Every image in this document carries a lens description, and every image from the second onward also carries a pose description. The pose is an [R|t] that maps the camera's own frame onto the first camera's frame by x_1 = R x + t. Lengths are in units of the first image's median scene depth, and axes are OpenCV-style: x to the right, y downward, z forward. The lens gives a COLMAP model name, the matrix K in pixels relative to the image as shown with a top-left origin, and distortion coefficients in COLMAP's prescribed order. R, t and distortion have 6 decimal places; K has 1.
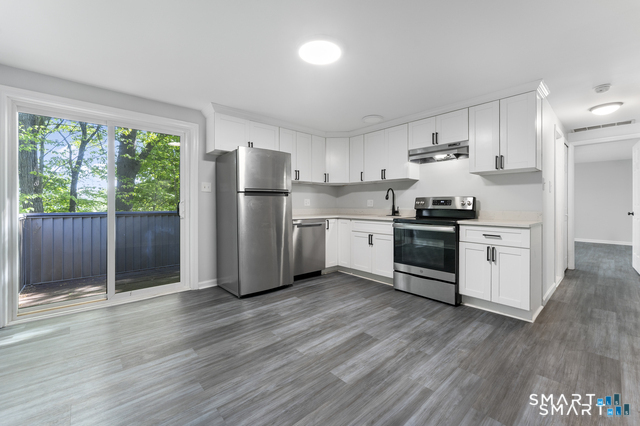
lens RADIAL K [[264.2, 0, 324.3], [0, 264.2, 203.9], [0, 0, 1]] dist [0.001522, -0.000017]
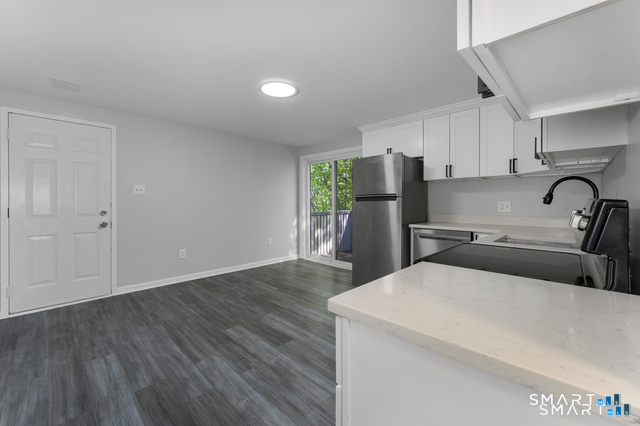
lens RADIAL K [[264.2, 0, 320.9], [0, 264.2, 207.5], [0, 0, 1]] dist [0.001522, -0.000017]
pose [[0.053298, 0.018313, -0.998411, 1.112359], [0.004892, 0.999815, 0.018600, -0.036427], [0.998567, -0.005875, 0.053198, 1.014213]]
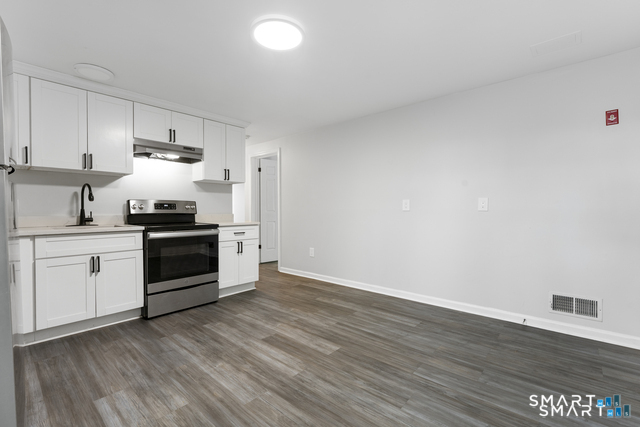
lens RADIAL K [[284.3, 0, 319.9], [0, 284.3, 213.6], [0, 0, 1]] dist [0.013041, -0.000026]
pose [[-0.101230, -0.019368, 0.994674, -0.881355], [-0.005876, 0.999805, 0.018870, -0.002933], [-0.994846, -0.003934, -0.101324, 0.856620]]
